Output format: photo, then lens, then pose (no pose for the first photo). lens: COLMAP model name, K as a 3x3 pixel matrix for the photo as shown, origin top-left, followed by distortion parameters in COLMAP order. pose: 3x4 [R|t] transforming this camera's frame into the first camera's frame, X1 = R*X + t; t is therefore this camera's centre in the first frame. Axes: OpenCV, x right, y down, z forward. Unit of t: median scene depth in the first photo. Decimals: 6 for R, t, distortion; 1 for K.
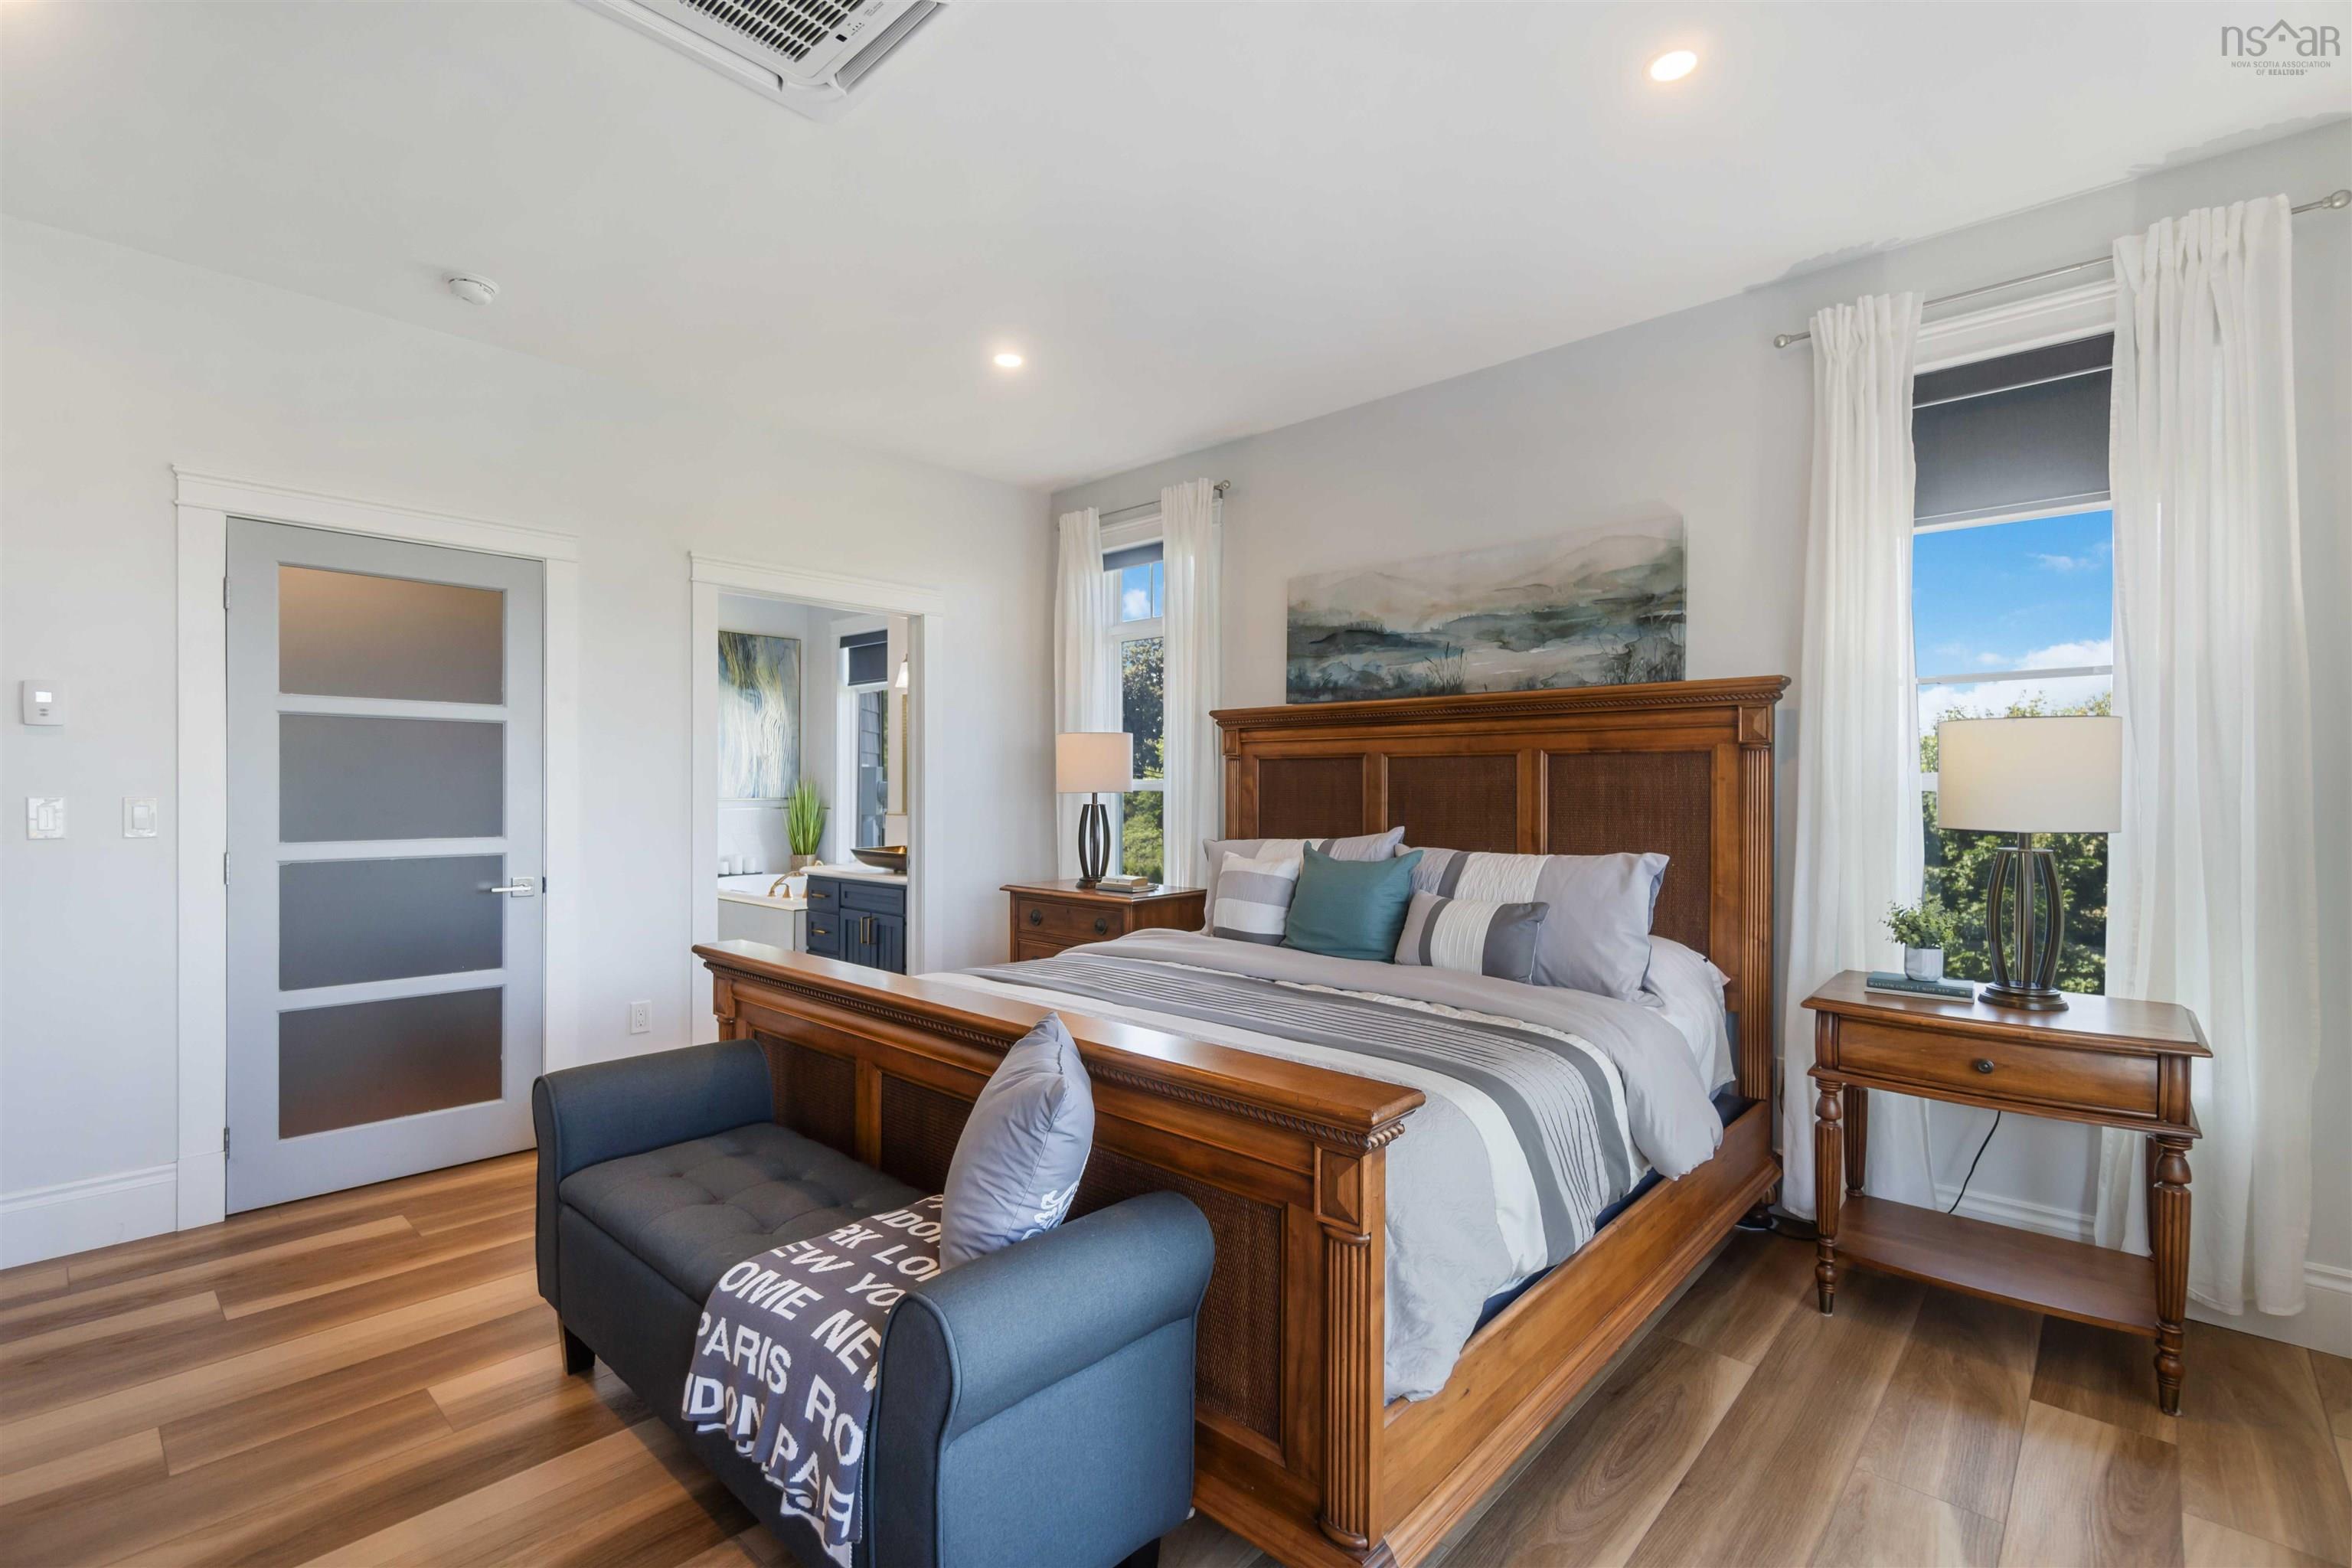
lens RADIAL K [[1037.2, 0, 1171.3], [0, 1037.2, 783.0], [0, 0, 1]] dist [-0.001394, -0.000339]
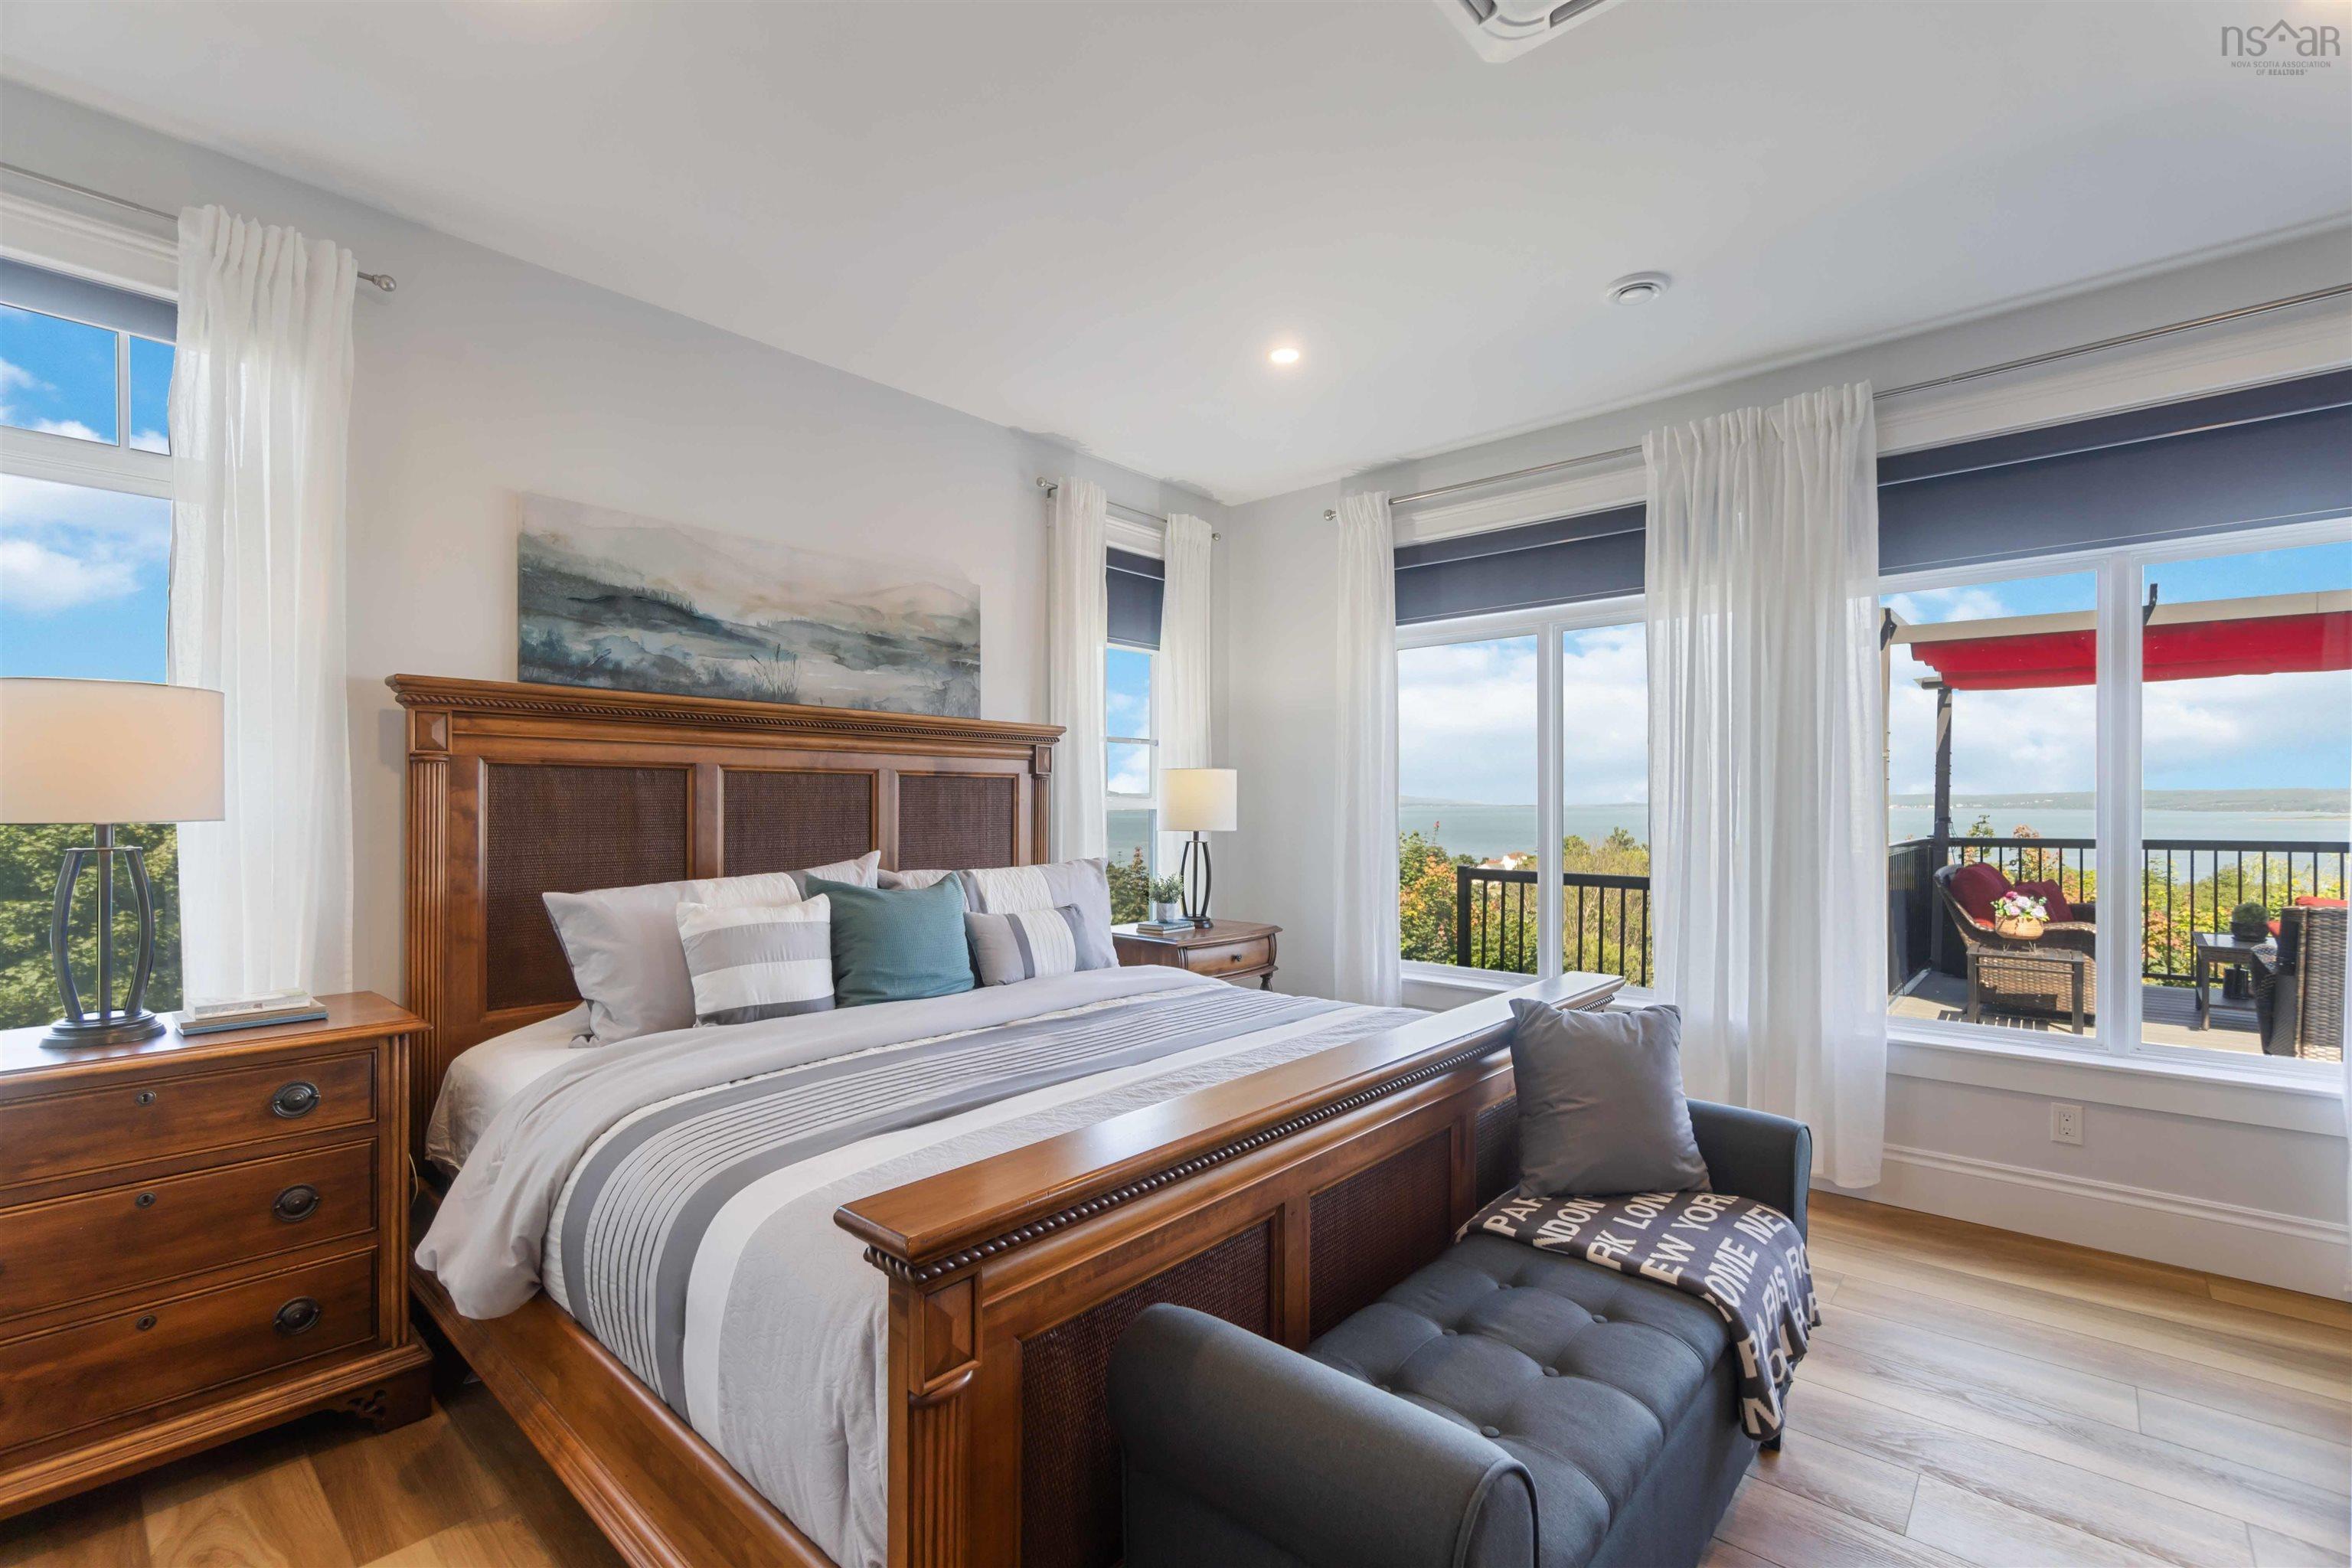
lens RADIAL K [[1037.2, 0, 1171.3], [0, 1037.2, 783.0], [0, 0, 1]] dist [-0.001394, -0.000339]
pose [[-0.020305, 0.020187, 0.999590, -0.631383], [-0.004084, 0.999786, -0.020274, -0.000087], [-0.999785, -0.004494, -0.020218, 0.688888]]
